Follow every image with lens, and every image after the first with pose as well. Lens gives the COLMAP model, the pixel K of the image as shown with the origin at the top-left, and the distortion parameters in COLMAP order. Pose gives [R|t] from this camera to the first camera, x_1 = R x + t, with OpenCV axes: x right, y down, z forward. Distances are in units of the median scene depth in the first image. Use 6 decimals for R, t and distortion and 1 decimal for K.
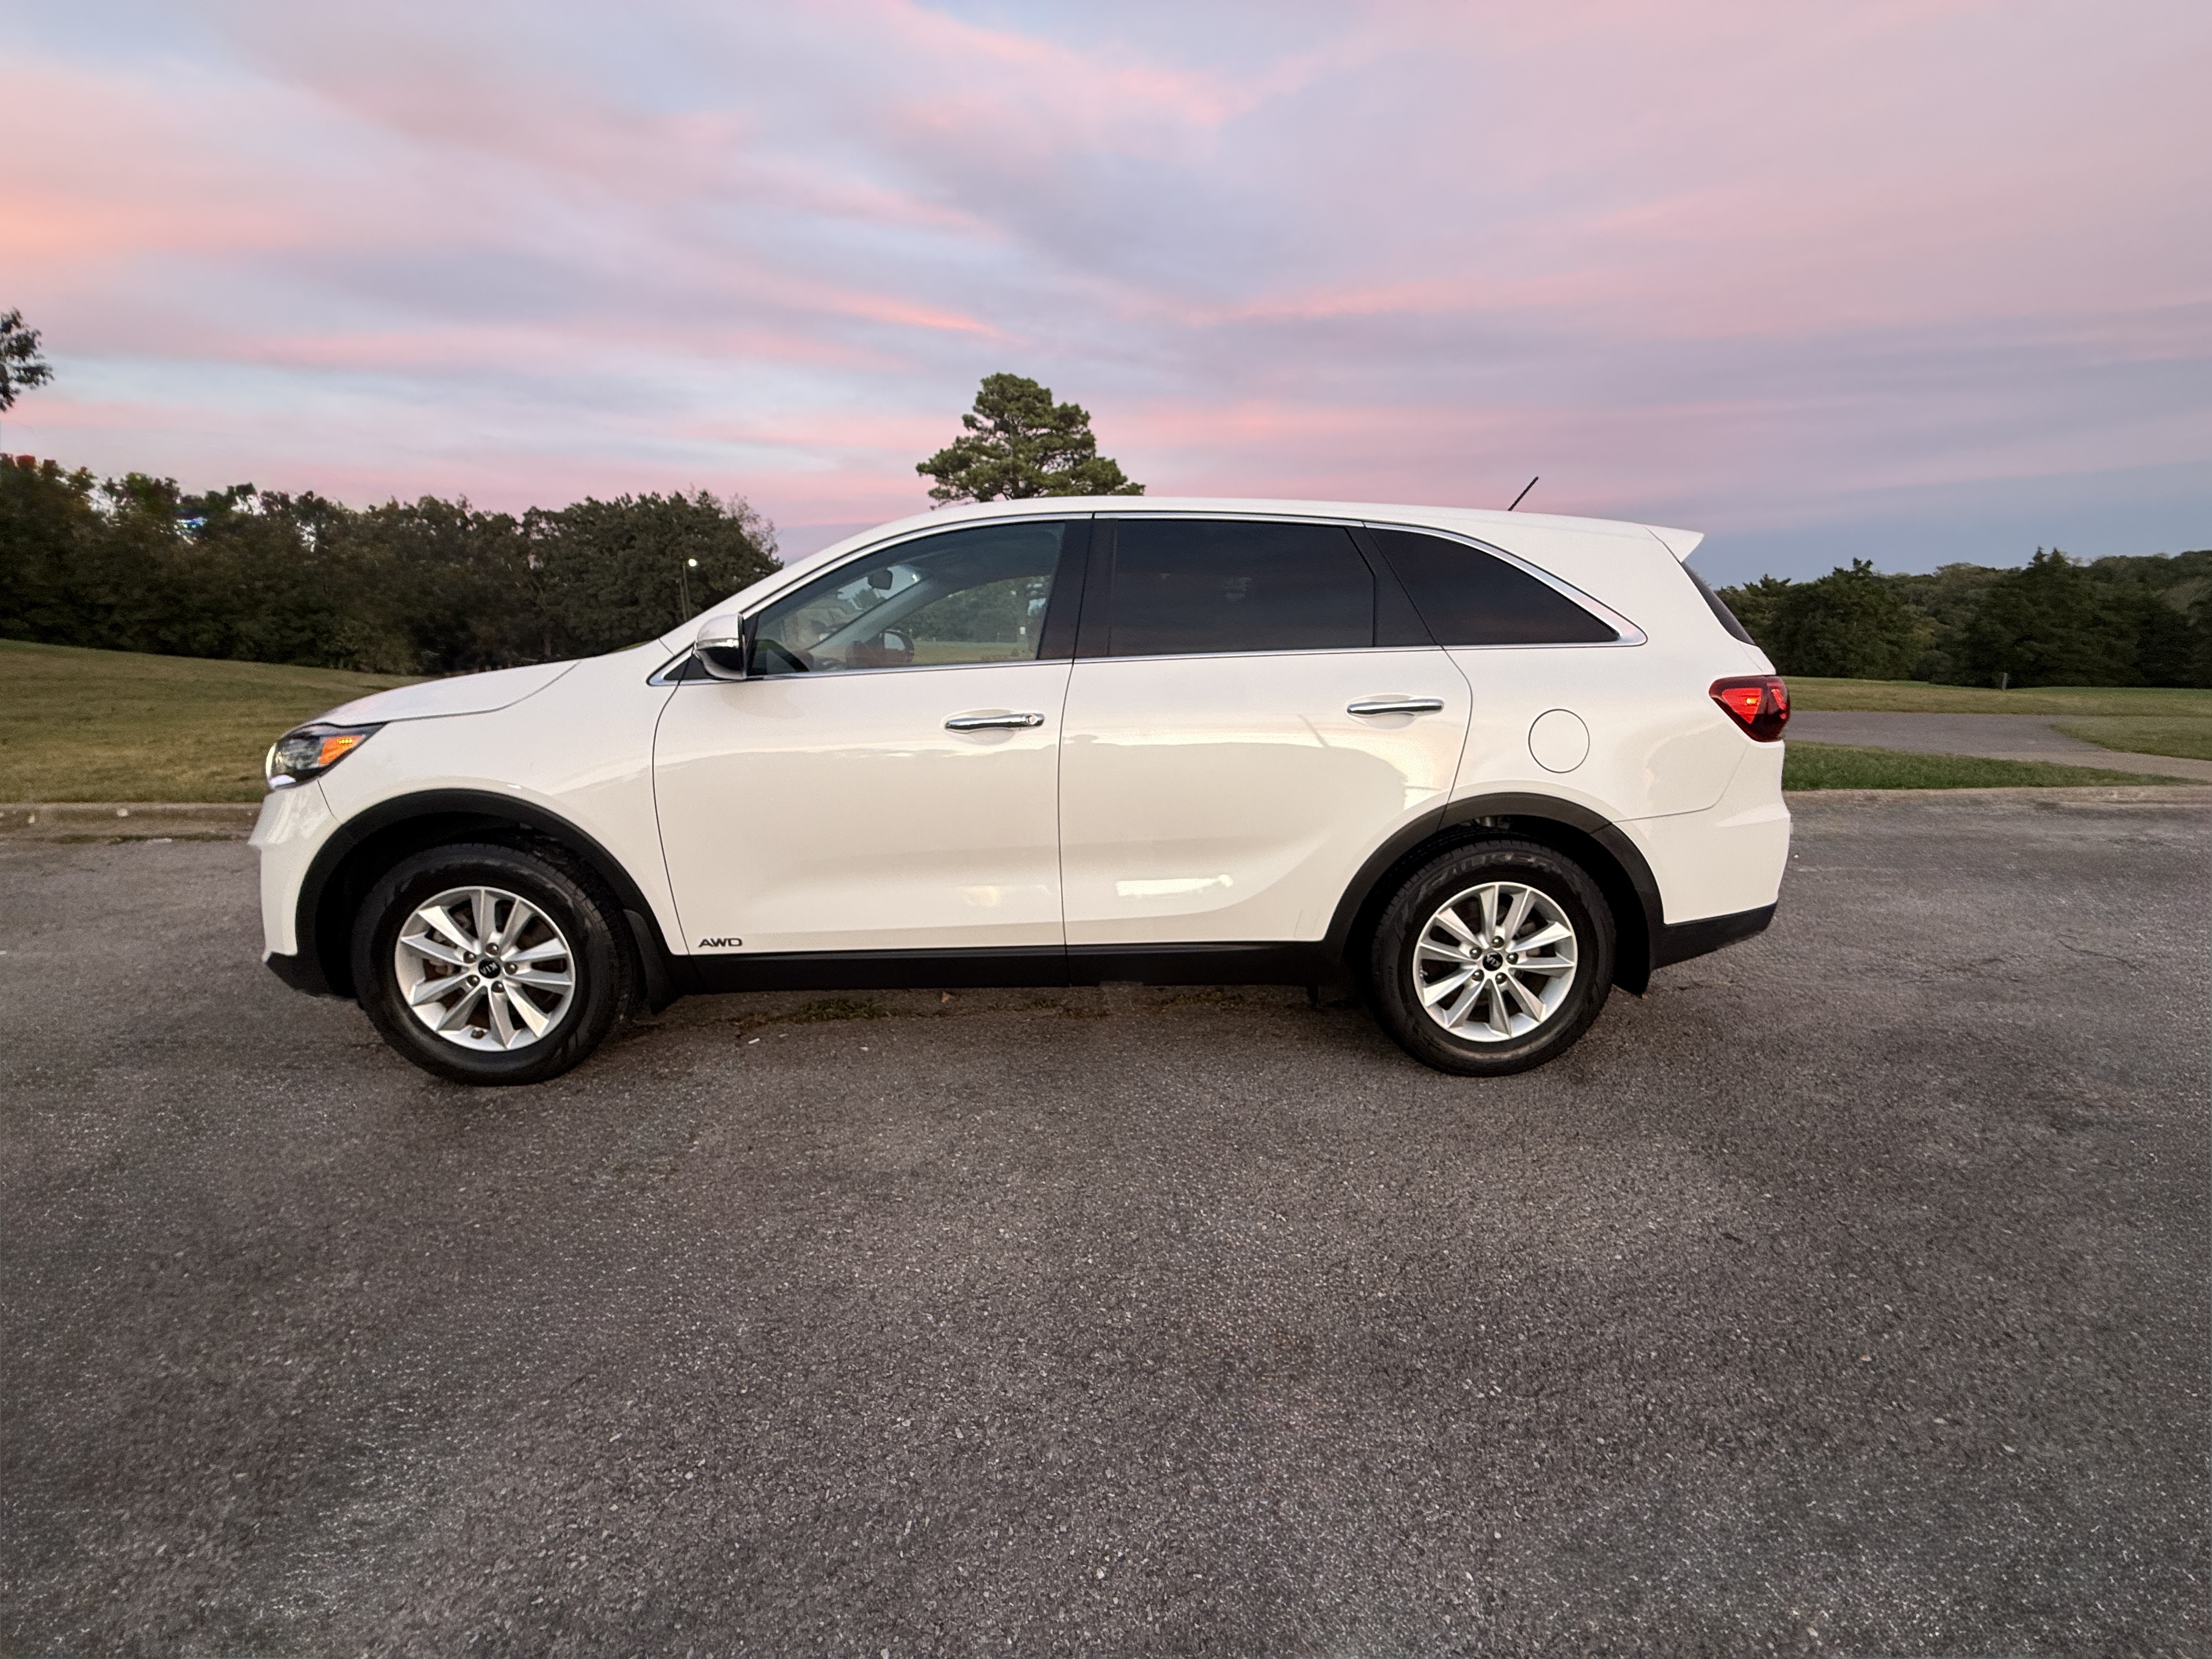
lens RADIAL K [[879.0, 0, 1106.0], [0, 879.0, 829.5], [0, 0, 1]] dist [-0.000256, 0.000174]
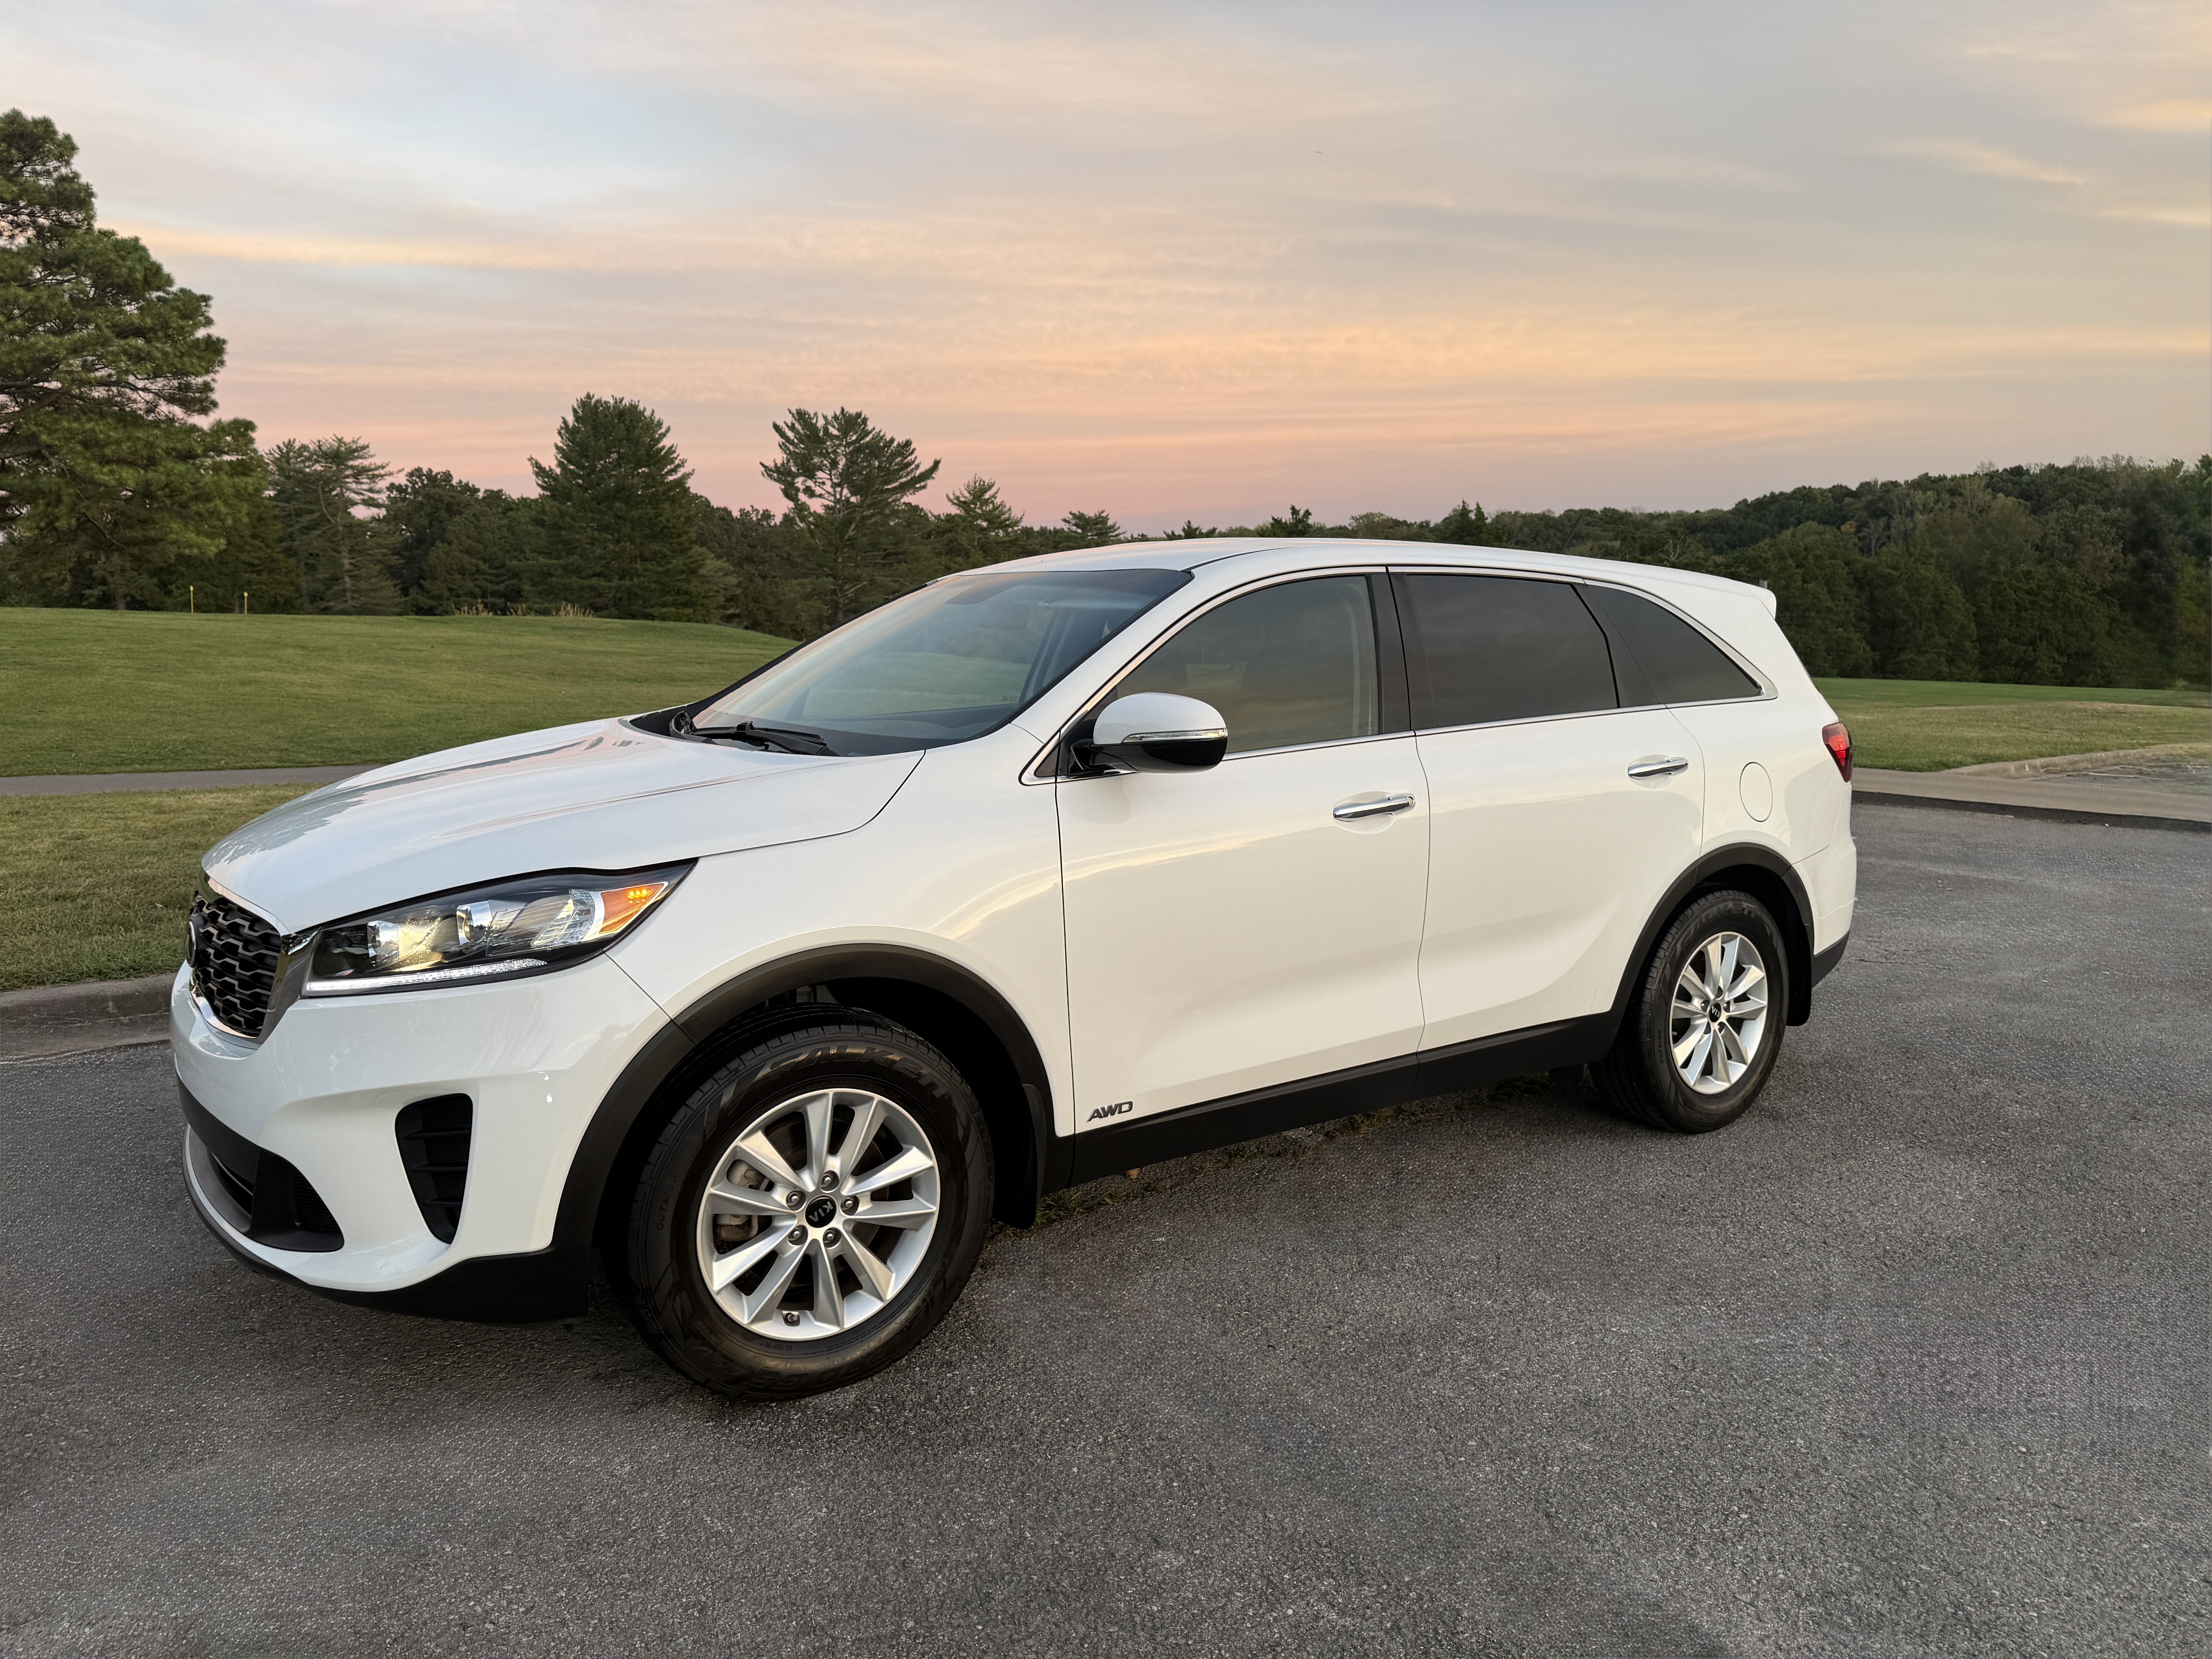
lens RADIAL K [[1573.3, 0, 1106.0], [0, 1573.3, 829.5], [0, 0, 1]] dist [0.058049, -0.075774]
pose [[0.829931, -0.067085, 0.553818, -1.166191], [0.104667, 0.993839, -0.036465, -0.065721], [-0.547960, 0.088230, 0.831839, -0.151002]]
